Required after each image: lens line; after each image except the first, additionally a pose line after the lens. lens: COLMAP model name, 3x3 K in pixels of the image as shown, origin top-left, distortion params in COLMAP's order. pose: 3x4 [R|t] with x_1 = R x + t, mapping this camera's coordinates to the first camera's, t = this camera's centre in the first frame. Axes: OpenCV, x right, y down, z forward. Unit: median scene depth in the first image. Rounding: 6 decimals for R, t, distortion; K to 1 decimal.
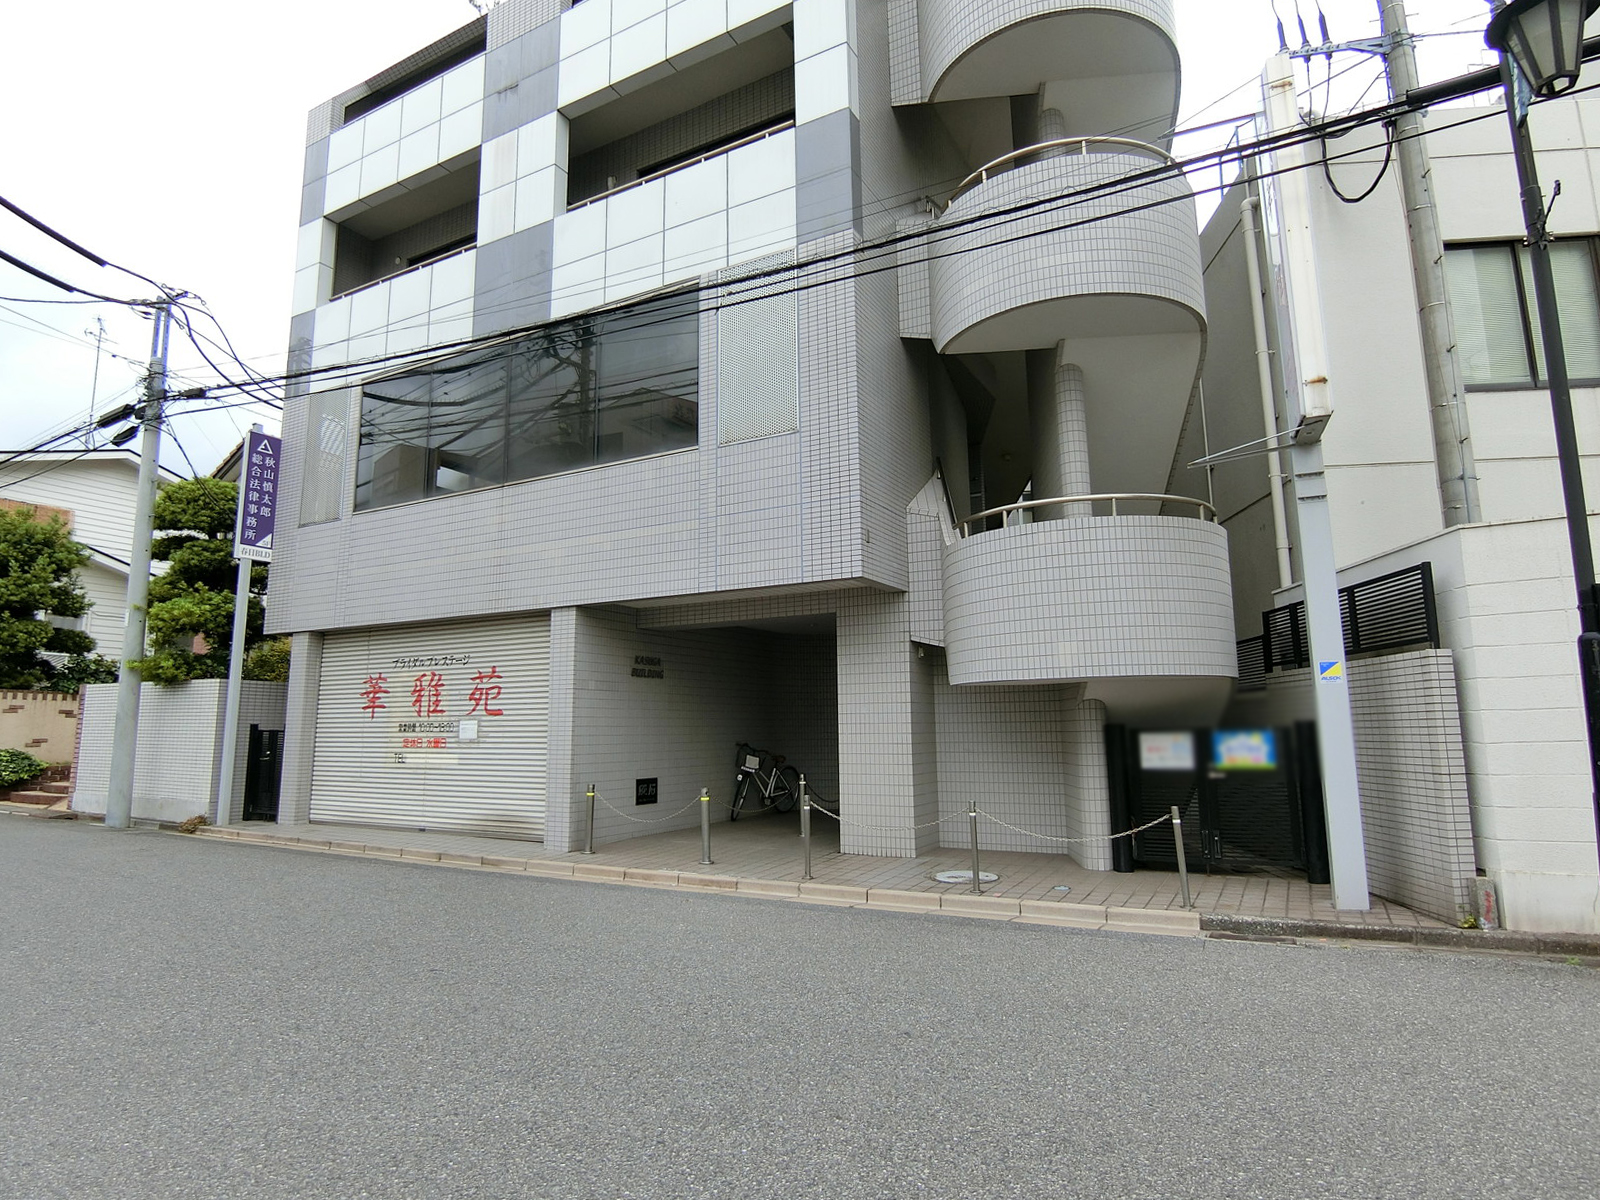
lens RADIAL K [[879.9, 0, 803.5], [0, 879.9, 597.3], [0, 0, 1]] dist [-0.007385, -0.001116]
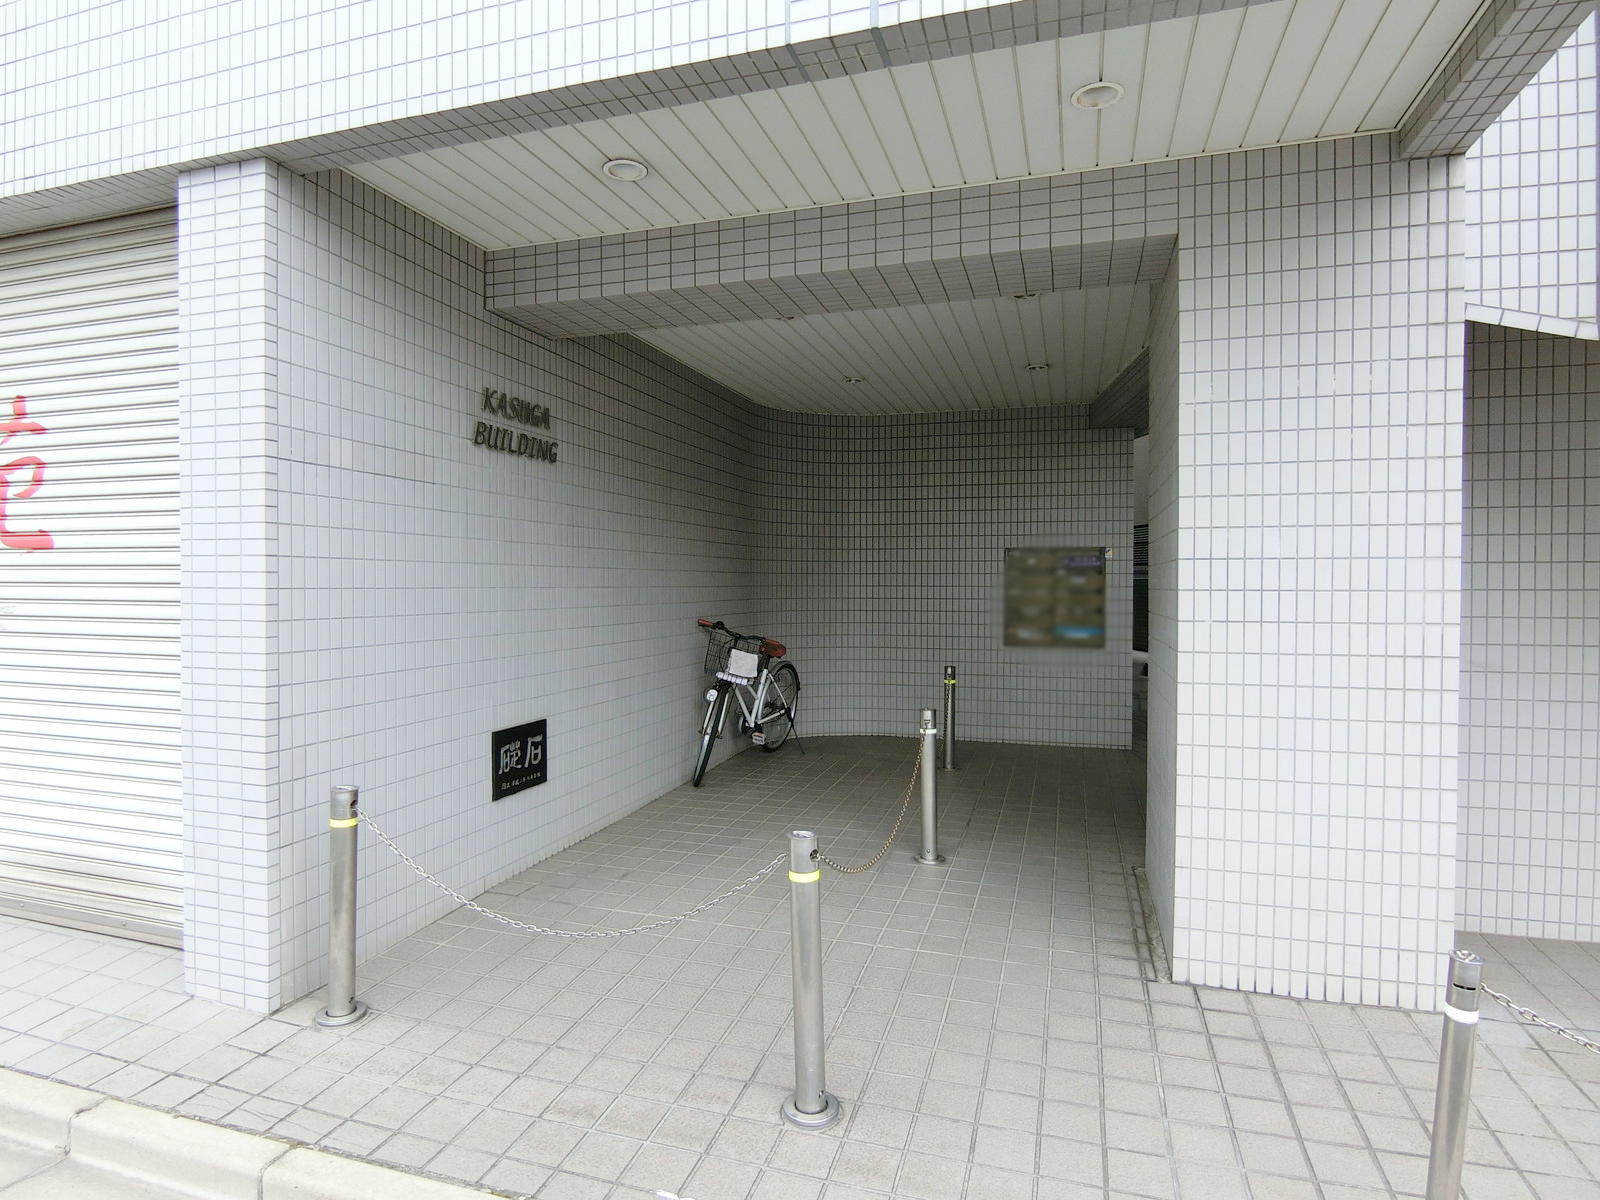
lens RADIAL K [[879.9, 0, 795.2], [0, 879.9, 595.6], [0, 0, 1]] dist [-0.007385, -0.001116]
pose [[0.982302, 0.008733, 0.187099, -0.135636], [-0.039194, 0.986382, 0.159735, 0.088268], [-0.183157, -0.164241, 0.969267, 0.633660]]
